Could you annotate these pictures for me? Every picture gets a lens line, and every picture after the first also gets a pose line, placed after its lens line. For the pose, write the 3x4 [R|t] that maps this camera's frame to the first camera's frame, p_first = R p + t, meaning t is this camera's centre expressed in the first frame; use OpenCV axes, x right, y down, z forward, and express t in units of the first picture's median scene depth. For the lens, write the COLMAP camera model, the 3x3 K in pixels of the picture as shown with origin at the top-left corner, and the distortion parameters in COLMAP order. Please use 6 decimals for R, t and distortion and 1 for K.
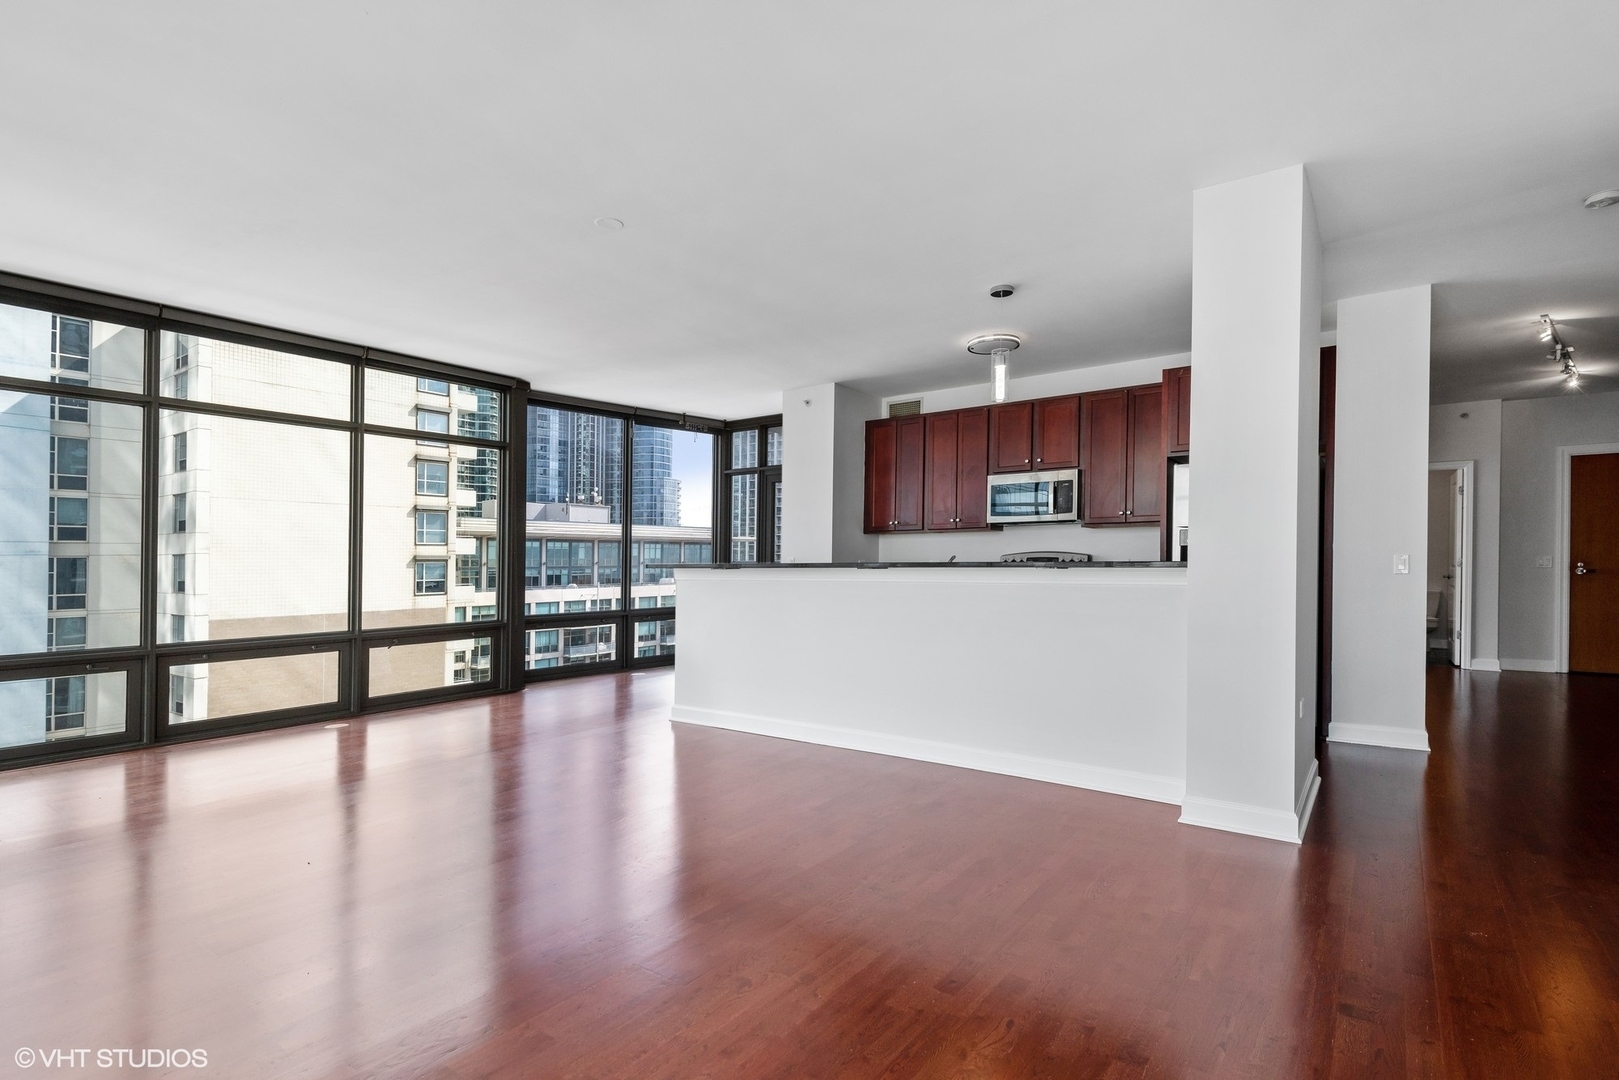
lens RADIAL K [[777.6, 0, 815.6], [0, 777.6, 568.9], [0, 0, 1]] dist [0.000329, 0.000012]
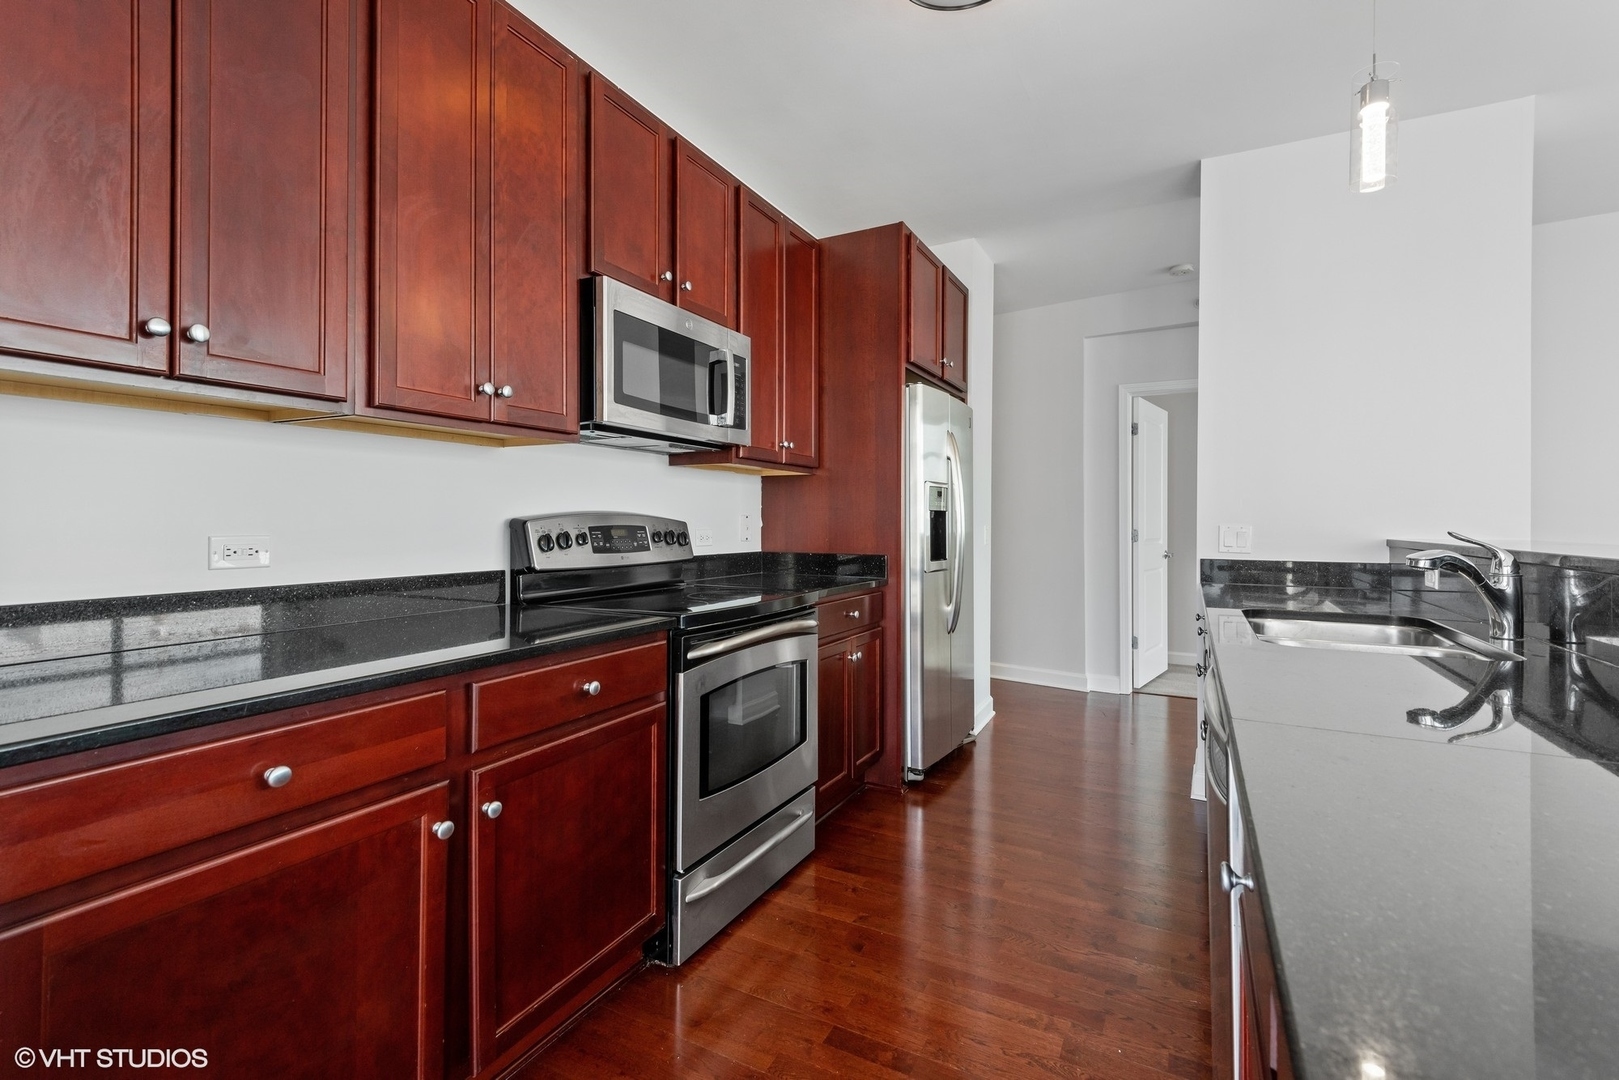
lens RADIAL K [[727.4, 0, 815.0], [0, 727.4, 520.5], [0, 0, 1]] dist [0.001788, -0.000242]
pose [[-0.142431, 0.003044, 0.989800, -0.087717], [0.002147, 0.999994, -0.002767, -0.016409], [-0.989802, 0.001731, -0.142436, 0.923911]]
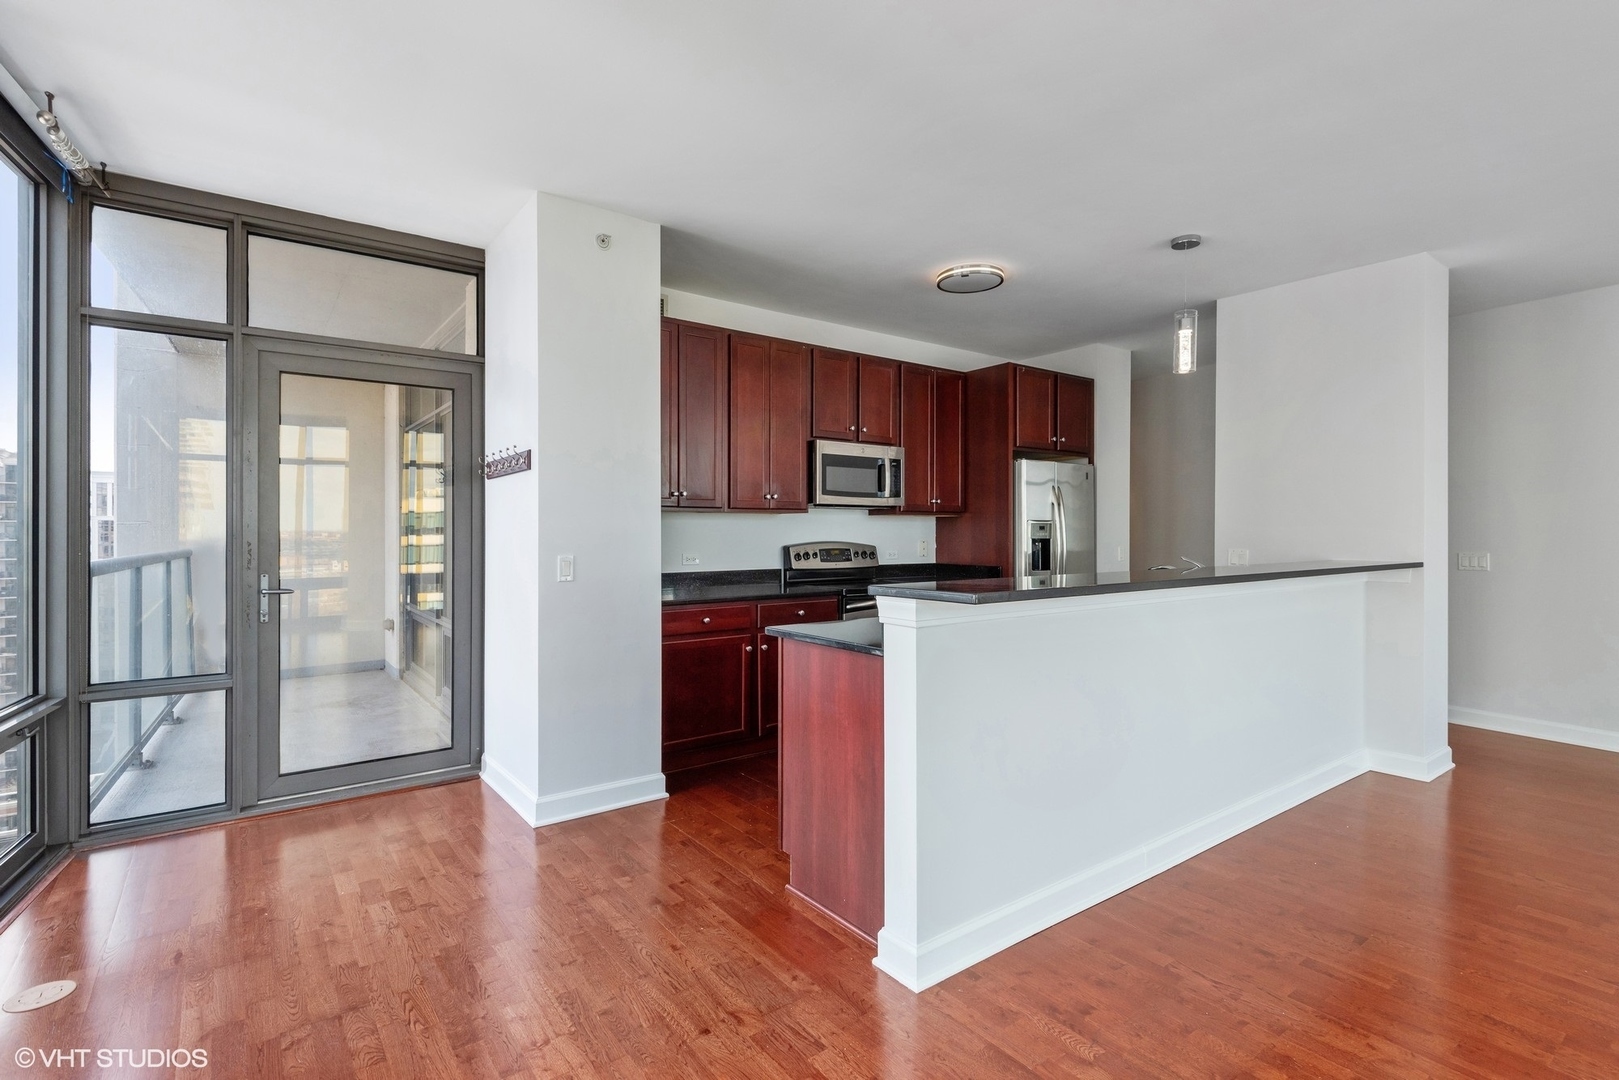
lens RADIAL K [[755.1, 0, 803.5], [0, 755.1, 535.6], [0, 0, 1]] dist [0.004341, 0.000226]
pose [[0.306752, 0.000045, 0.951790, -0.446283], [0.004214, 0.999990, -0.001406, -0.027183], [-0.951780, 0.004442, 0.306748, 0.766459]]
